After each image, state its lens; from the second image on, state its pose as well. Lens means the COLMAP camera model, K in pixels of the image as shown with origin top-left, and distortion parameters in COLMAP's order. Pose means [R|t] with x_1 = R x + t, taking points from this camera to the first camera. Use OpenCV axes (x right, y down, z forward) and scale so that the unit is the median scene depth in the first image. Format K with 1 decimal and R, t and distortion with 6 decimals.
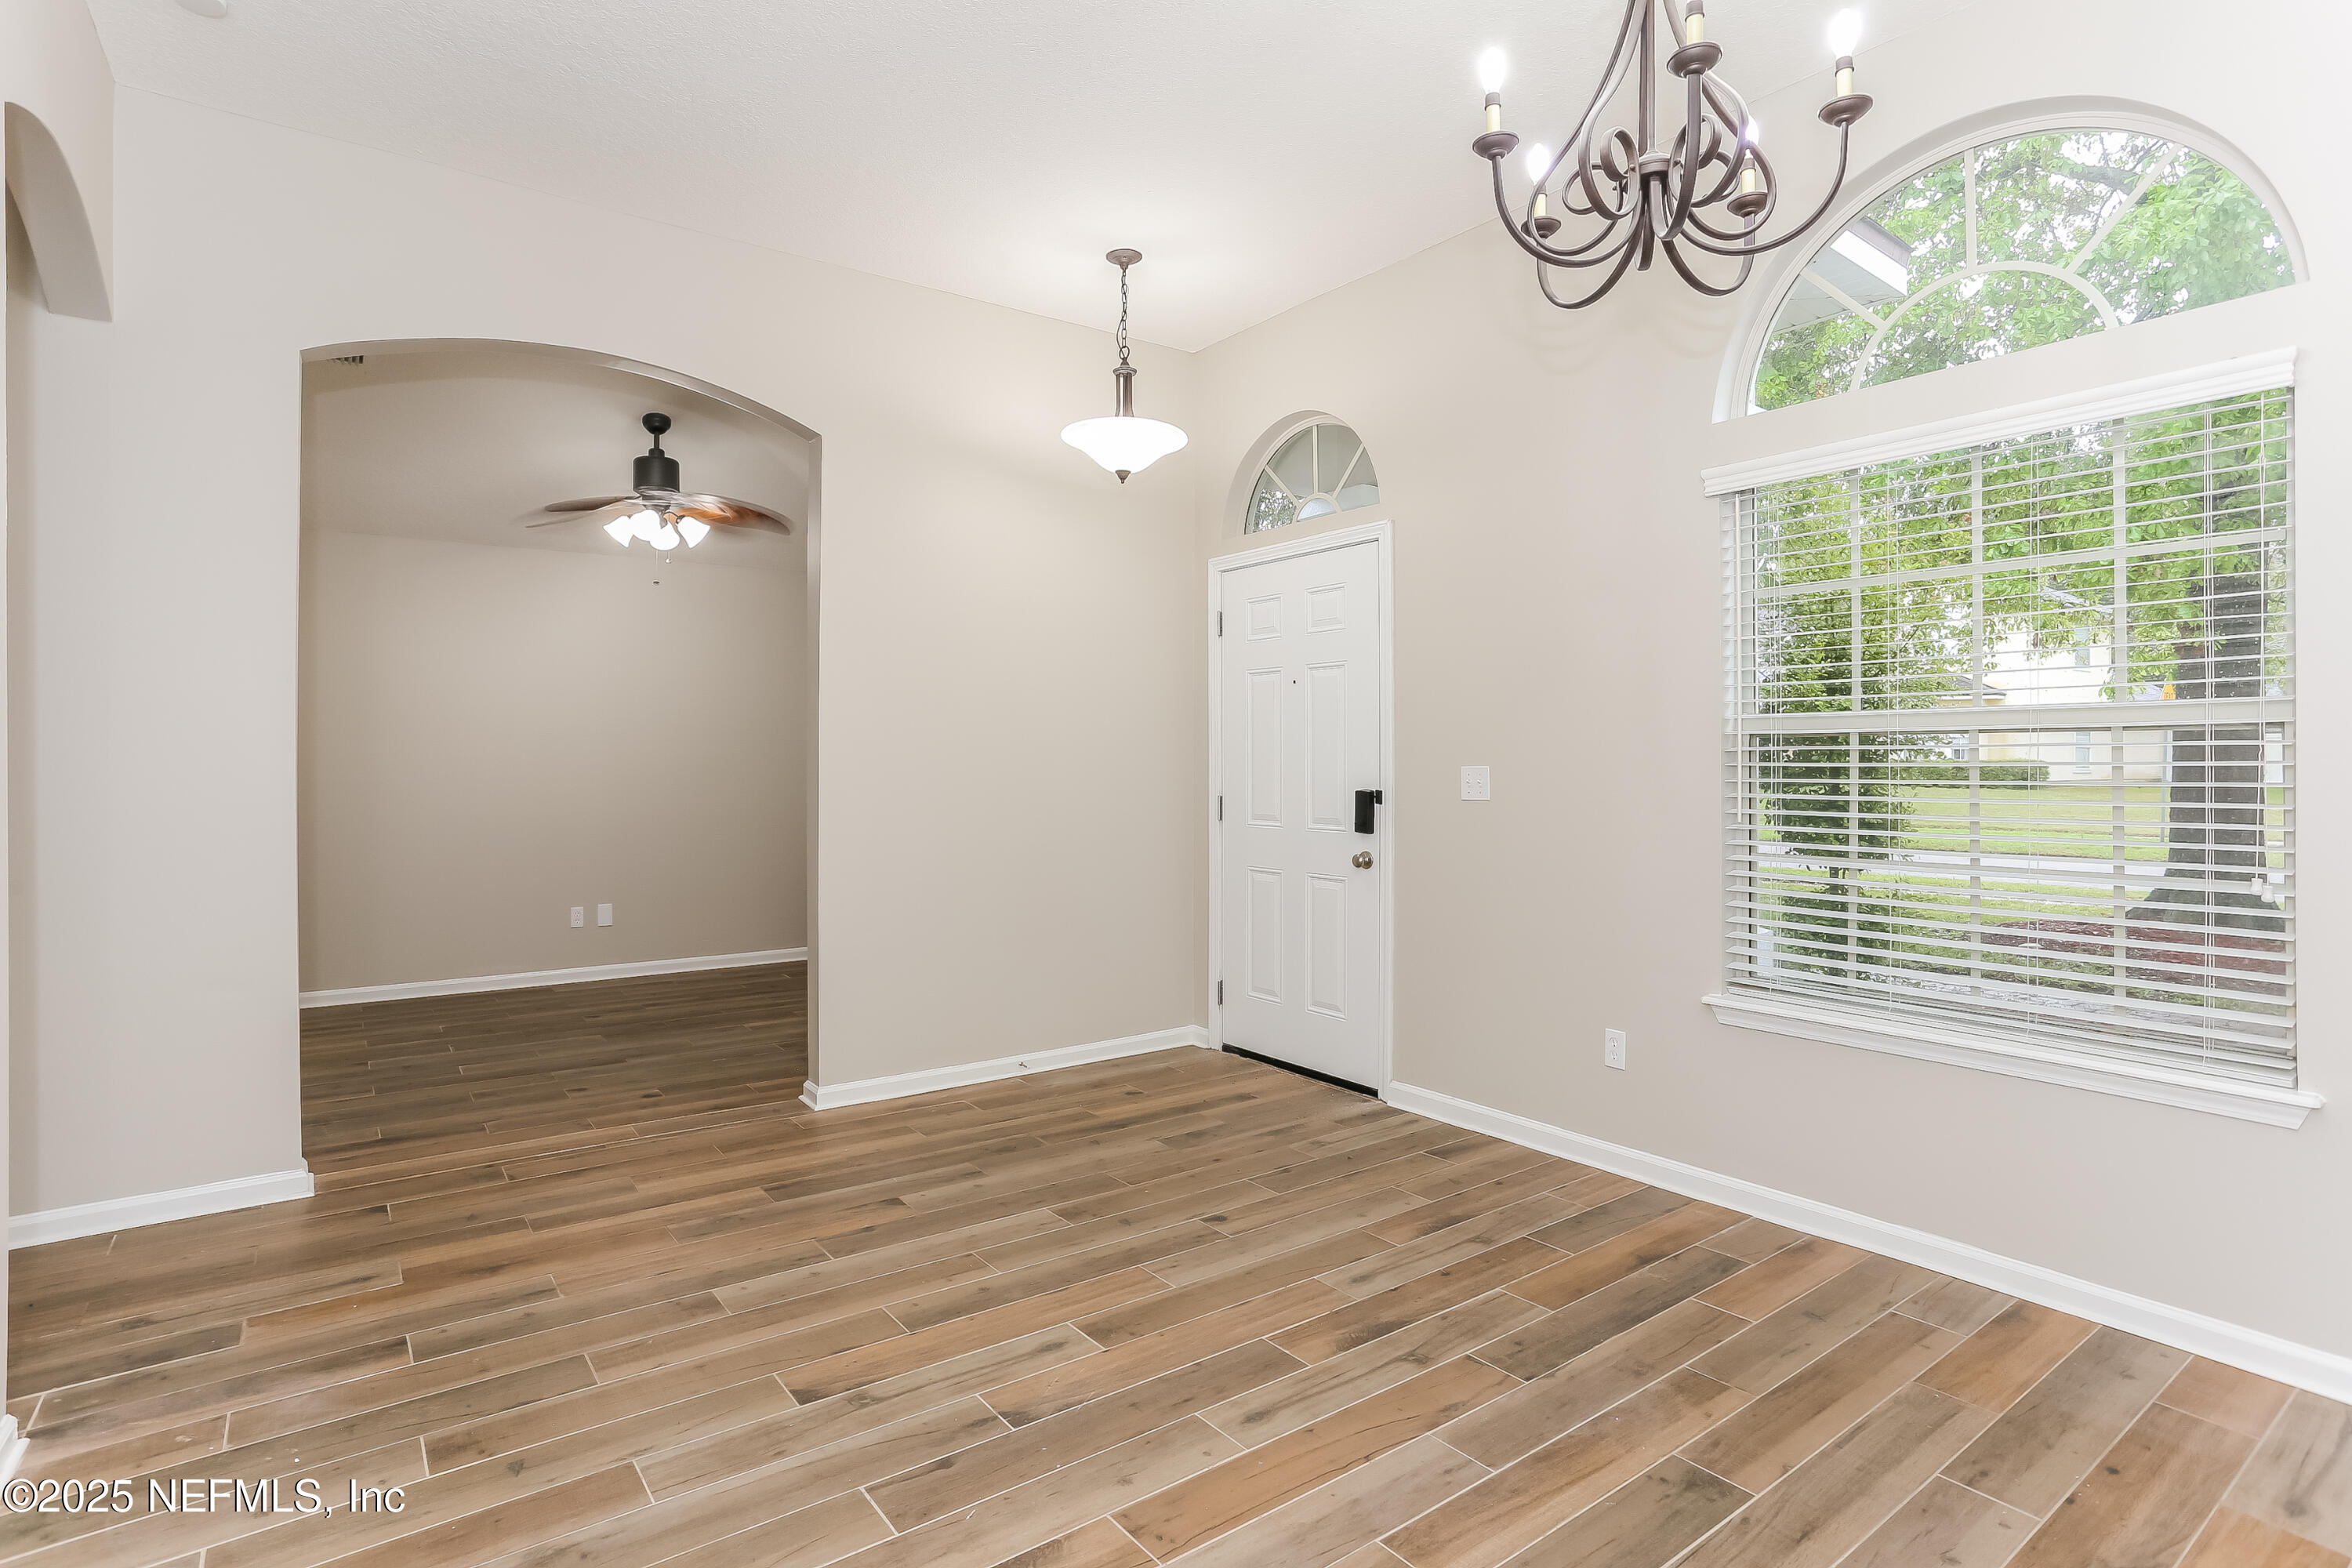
lens RADIAL K [[1145.6, 0, 1155.4], [0, 1145.6, 762.5], [0, 0, 1]] dist [0.000721, 0.000781]
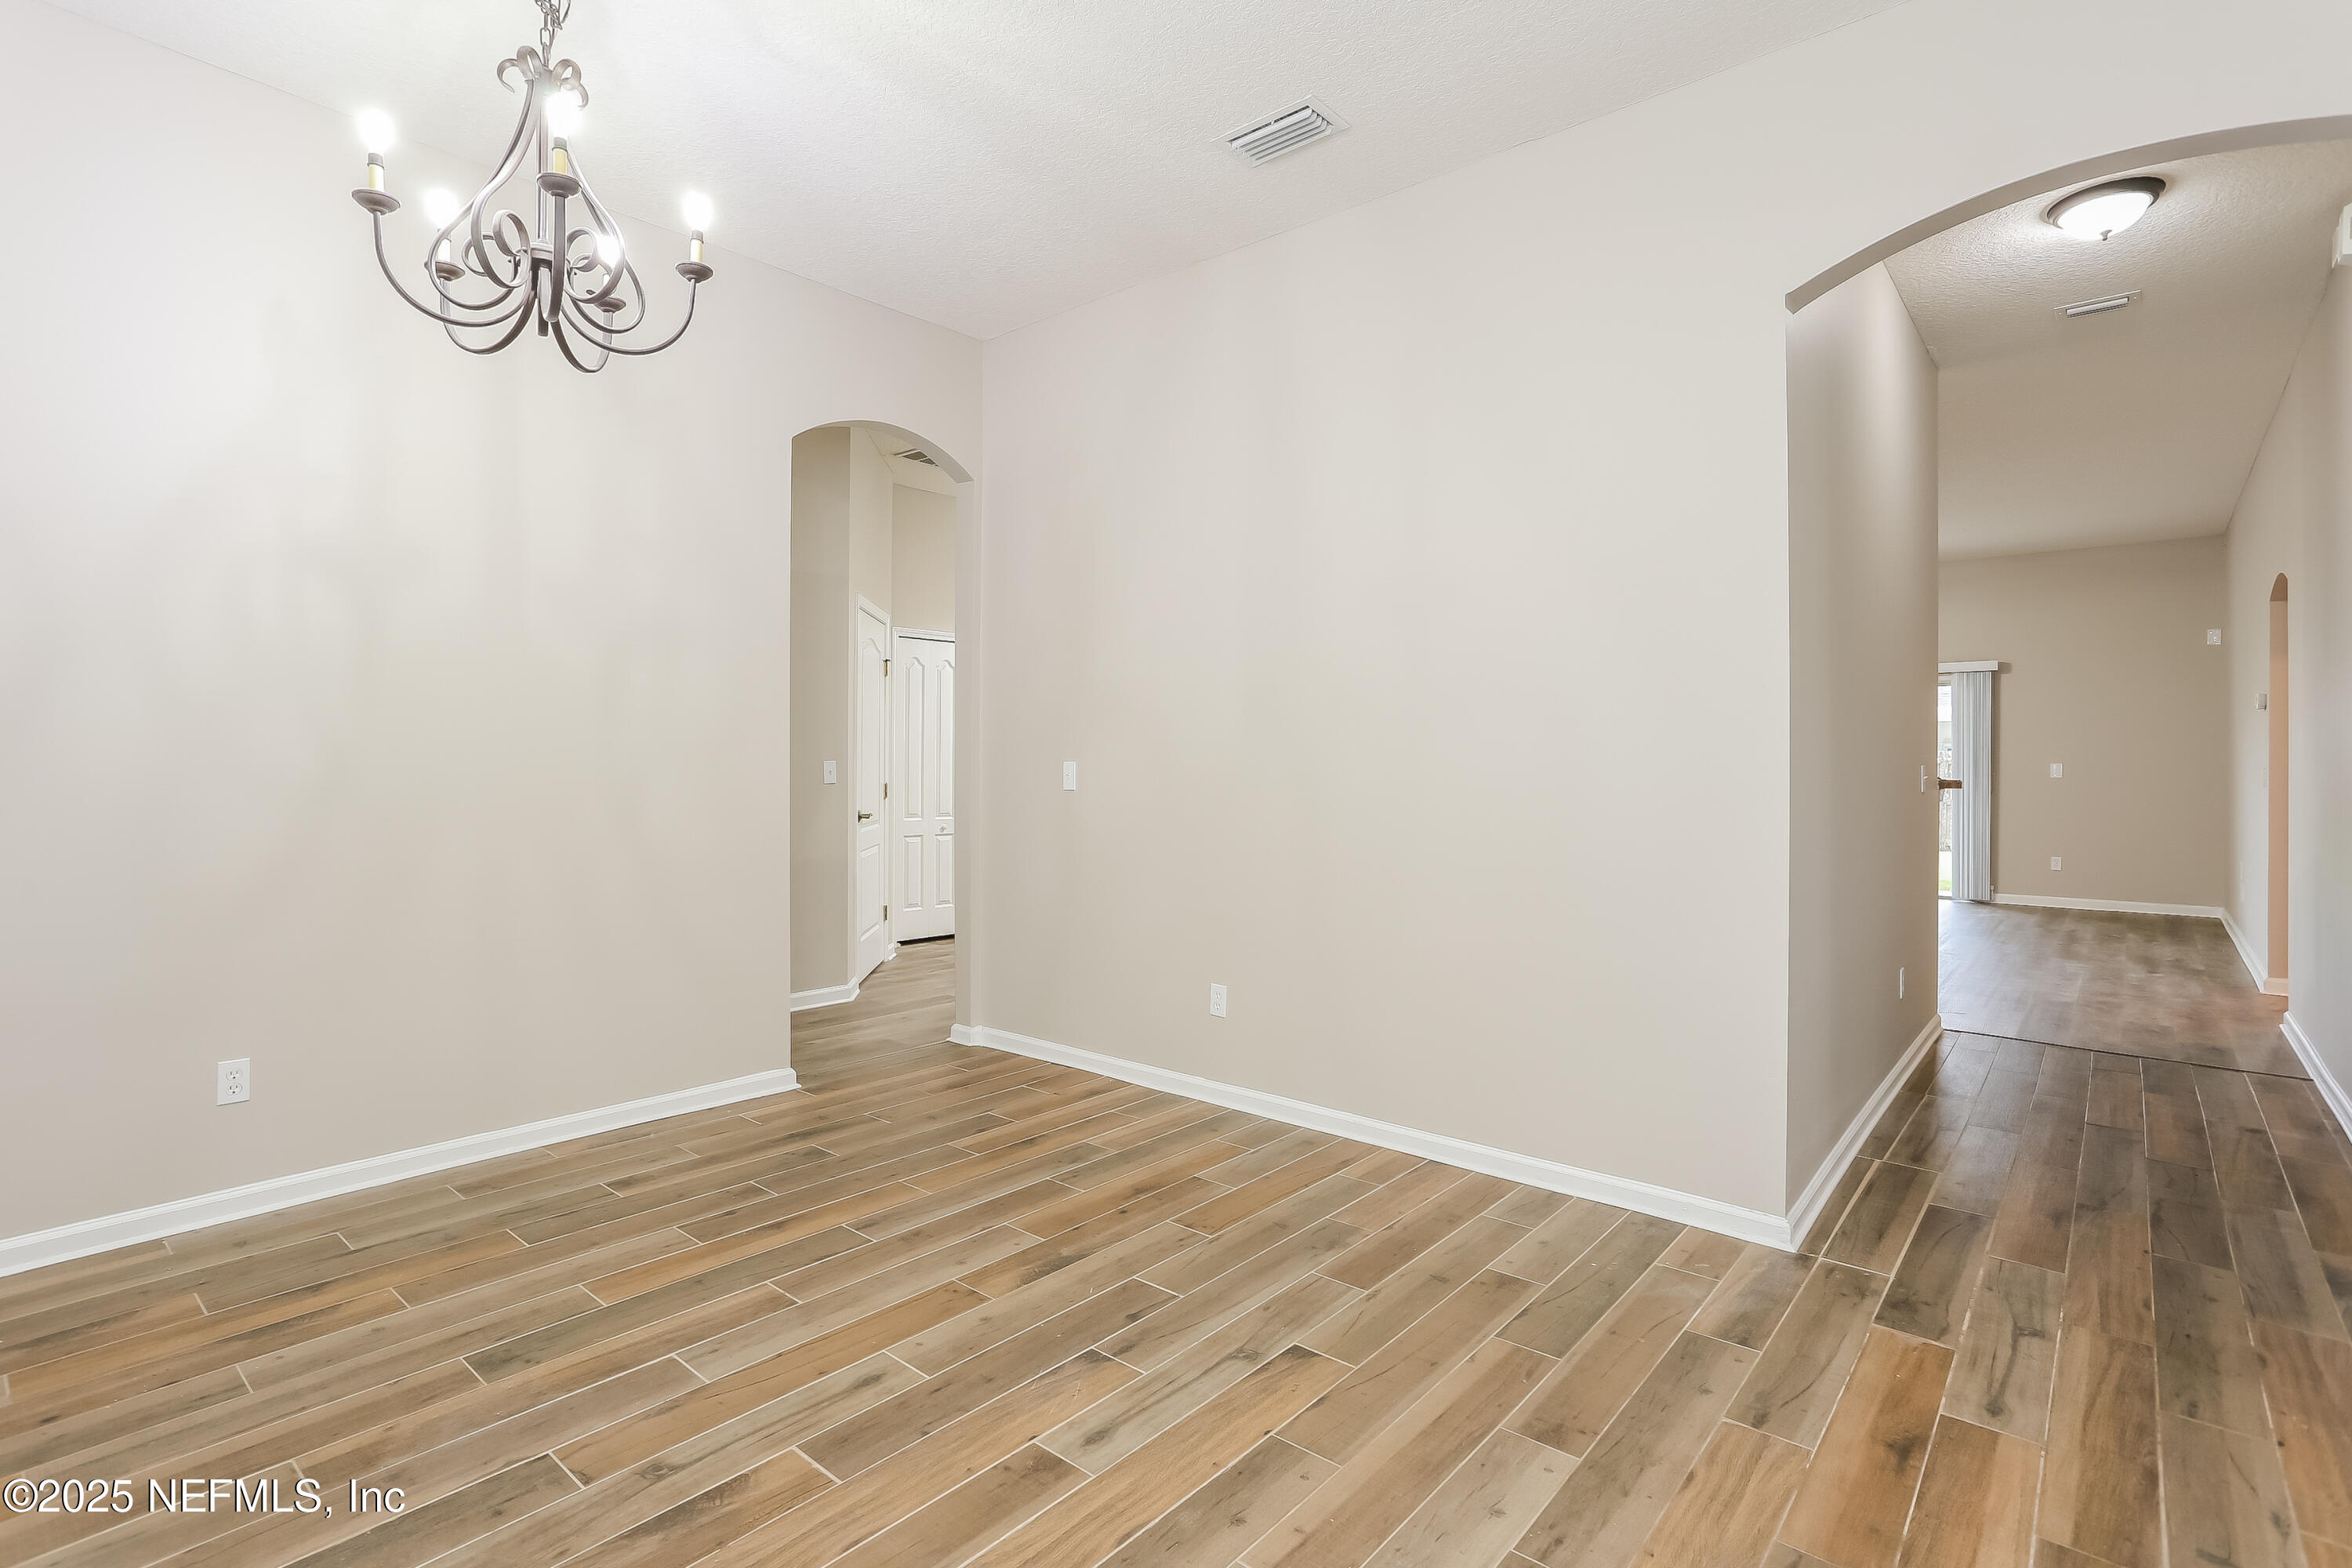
lens RADIAL K [[1145.6, 0, 1155.4], [0, 1145.6, 762.5], [0, 0, 1]] dist [0.000721, 0.000781]
pose [[-0.975801, -0.000591, -0.218661, 0.053925], [-0.001021, 0.999998, 0.001850, 0.001821], [0.218660, 0.002029, -0.975799, 1.798601]]
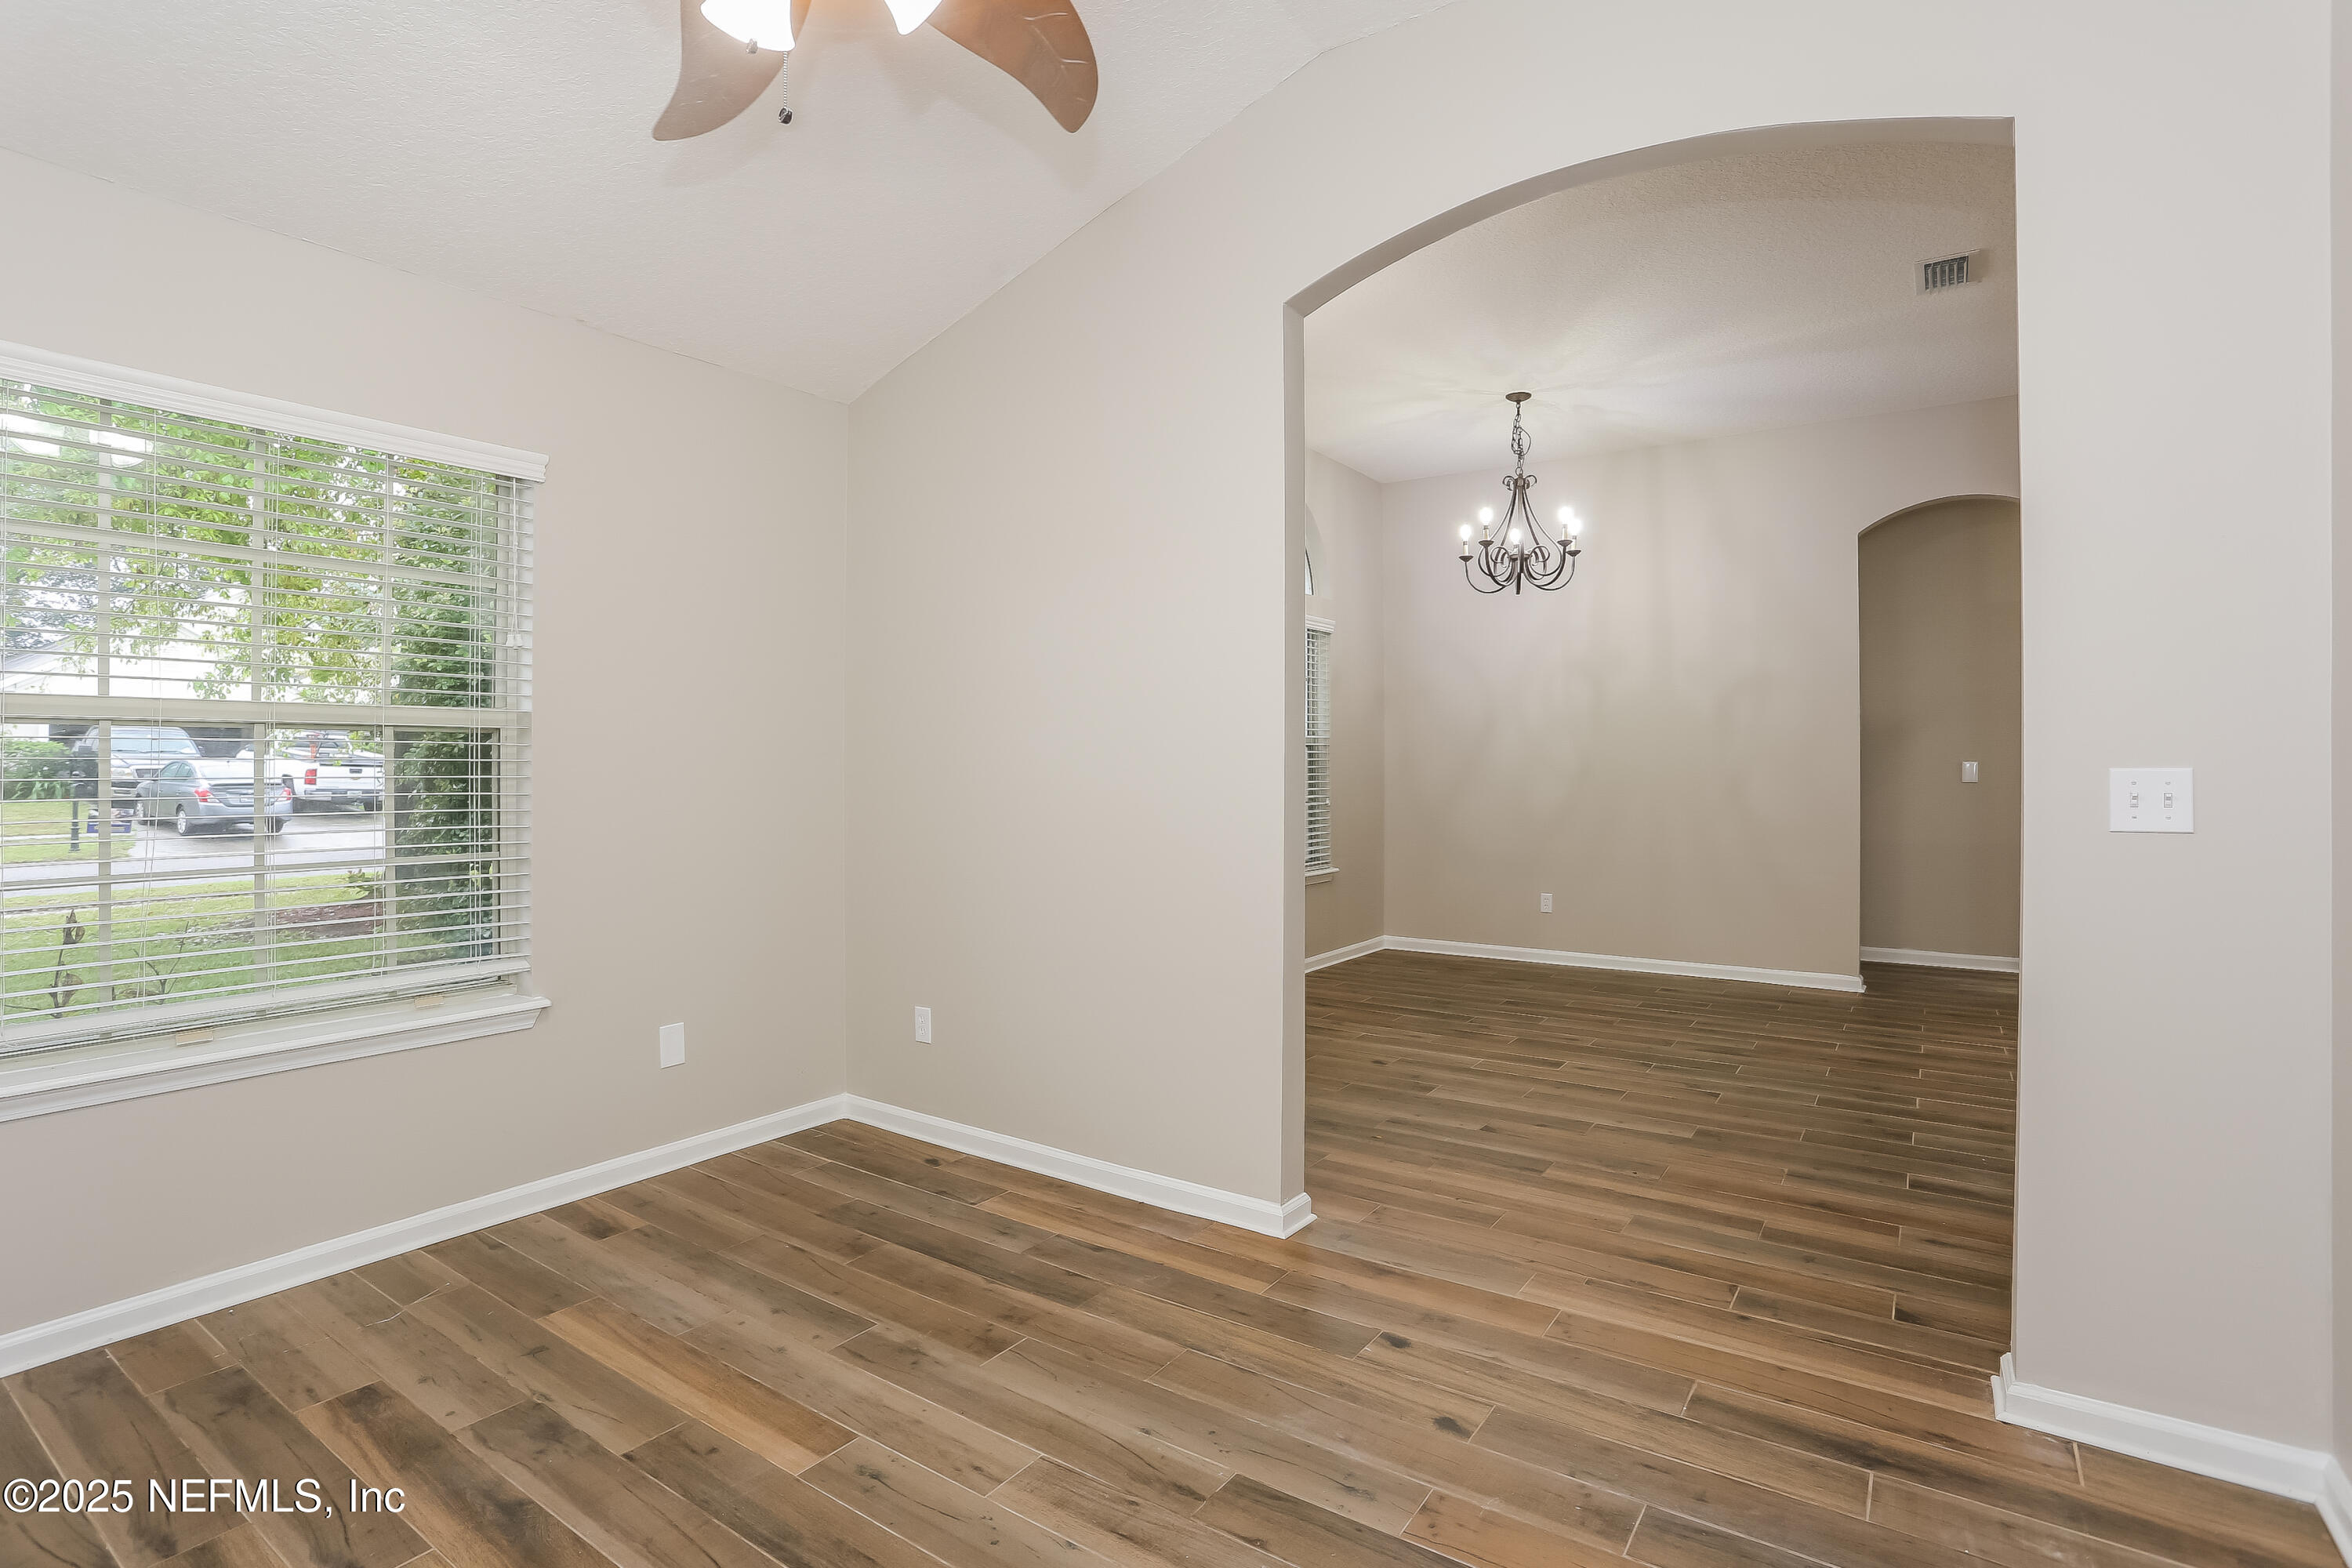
lens RADIAL K [[1145.6, 0, 1155.4], [0, 1145.6, 762.5], [0, 0, 1]] dist [0.000721, 0.000781]
pose [[-0.323472, 0.000498, 0.946238, -1.590955], [-0.002664, 0.999995, -0.001437, 0.014641], [-0.946234, -0.002985, -0.323469, 2.207549]]
